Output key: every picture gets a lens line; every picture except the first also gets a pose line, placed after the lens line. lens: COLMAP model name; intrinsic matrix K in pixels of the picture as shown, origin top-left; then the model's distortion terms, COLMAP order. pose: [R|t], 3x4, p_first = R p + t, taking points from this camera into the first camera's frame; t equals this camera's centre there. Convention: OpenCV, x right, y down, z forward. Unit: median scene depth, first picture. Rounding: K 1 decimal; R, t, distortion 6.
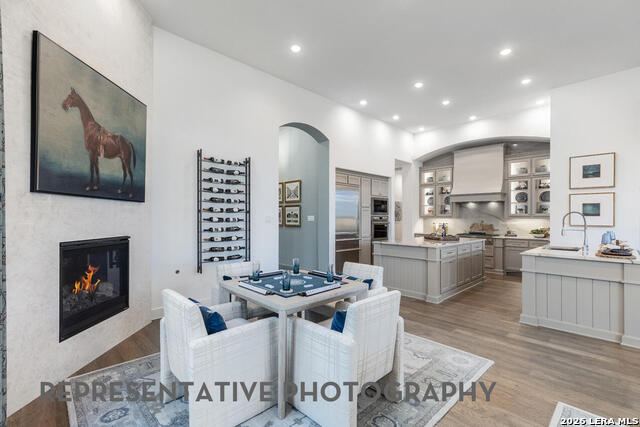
lens RADIAL K [[287.6, 0, 322.0], [0, 287.6, 217.2], [0, 0, 1]] dist [0.006072, -0.003236]
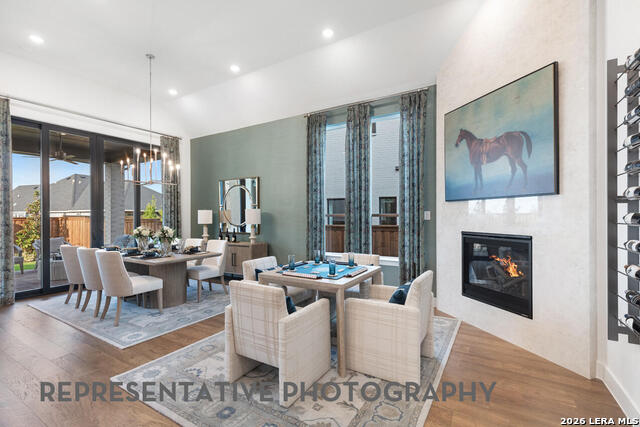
lens RADIAL K [[287.6, 0, 322.5], [0, 287.6, 212.4], [0, 0, 1]] dist [0.006072, -0.003236]
pose [[-0.966386, -0.002135, -0.257086, 0.091008], [0.000145, 0.999961, -0.008852, -0.000099], [0.257095, -0.008592, -0.966348, 0.938335]]
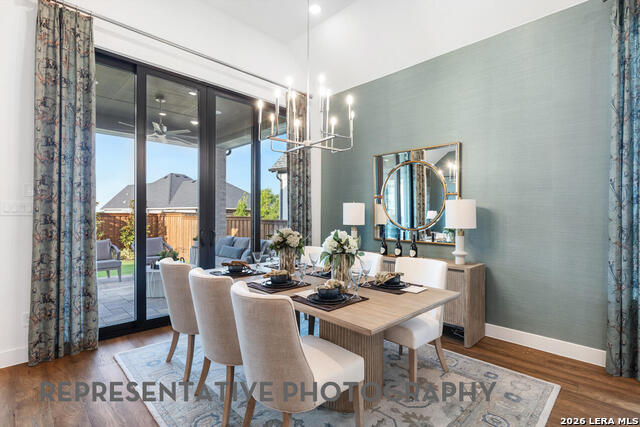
lens RADIAL K [[305.8, 0, 319.8], [0, 305.8, 215.2], [0, 0, 1]] dist [-0.004283, -0.000442]
pose [[-0.999882, -0.013391, -0.007505, 0.328867], [-0.013404, 0.999909, 0.001772, 0.009811], [0.007481, 0.001873, -0.999970, 0.482799]]
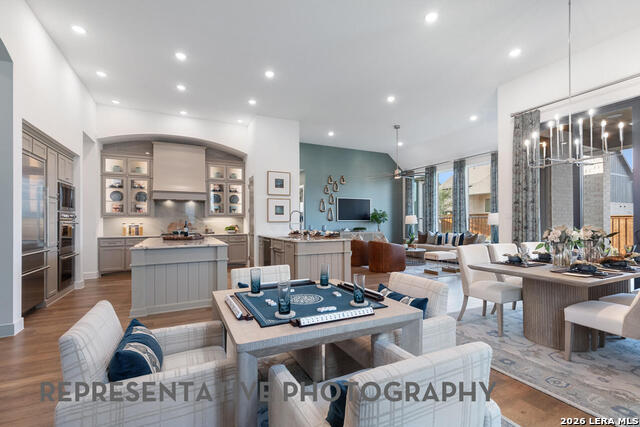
lens RADIAL K [[287.6, 0, 320.3], [0, 287.6, 219.1], [0, 0, 1]] dist [0.006072, -0.003236]
pose [[0.300345, -0.002255, 0.953828, -0.320012], [0.005251, 0.999986, 0.000711, 0.015836], [-0.953816, 0.004795, 0.300352, 0.335715]]
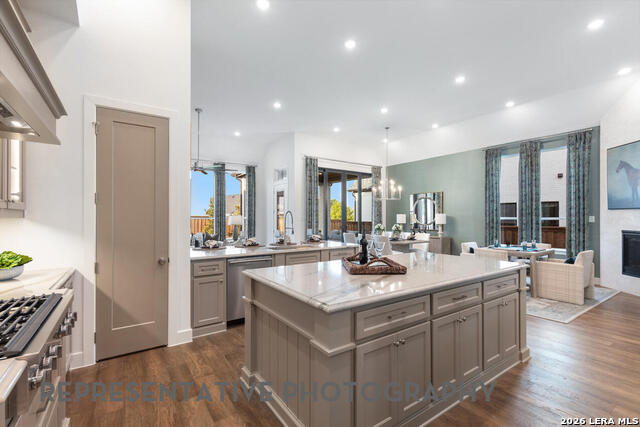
lens RADIAL K [[287.6, 0, 318.5], [0, 287.6, 213.8], [0, 0, 1]] dist [0.006072, -0.003236]
pose [[-0.986054, -0.002545, 0.166409, 0.437599], [-0.004062, 0.999953, -0.008778, -0.004505], [-0.166379, -0.009332, -0.986018, 1.479487]]
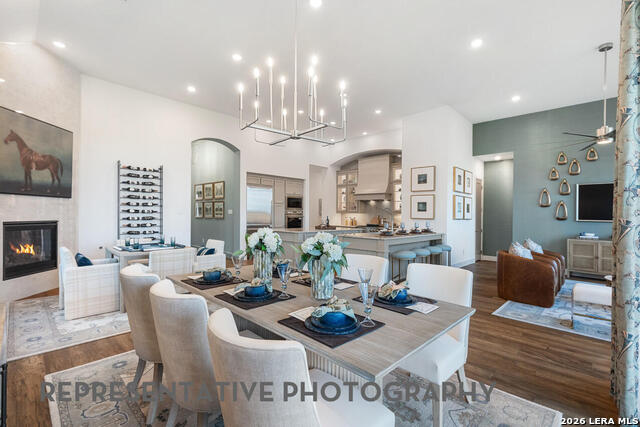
lens RADIAL K [[287.6, 0, 325.4], [0, 287.6, 216.2], [0, 0, 1]] dist [0.006072, -0.003236]
pose [[0.999173, 0.008749, 0.039718, 0.370688], [-0.009116, 0.999917, 0.009059, 0.008551], [-0.039635, -0.009414, 0.999170, -0.310534]]
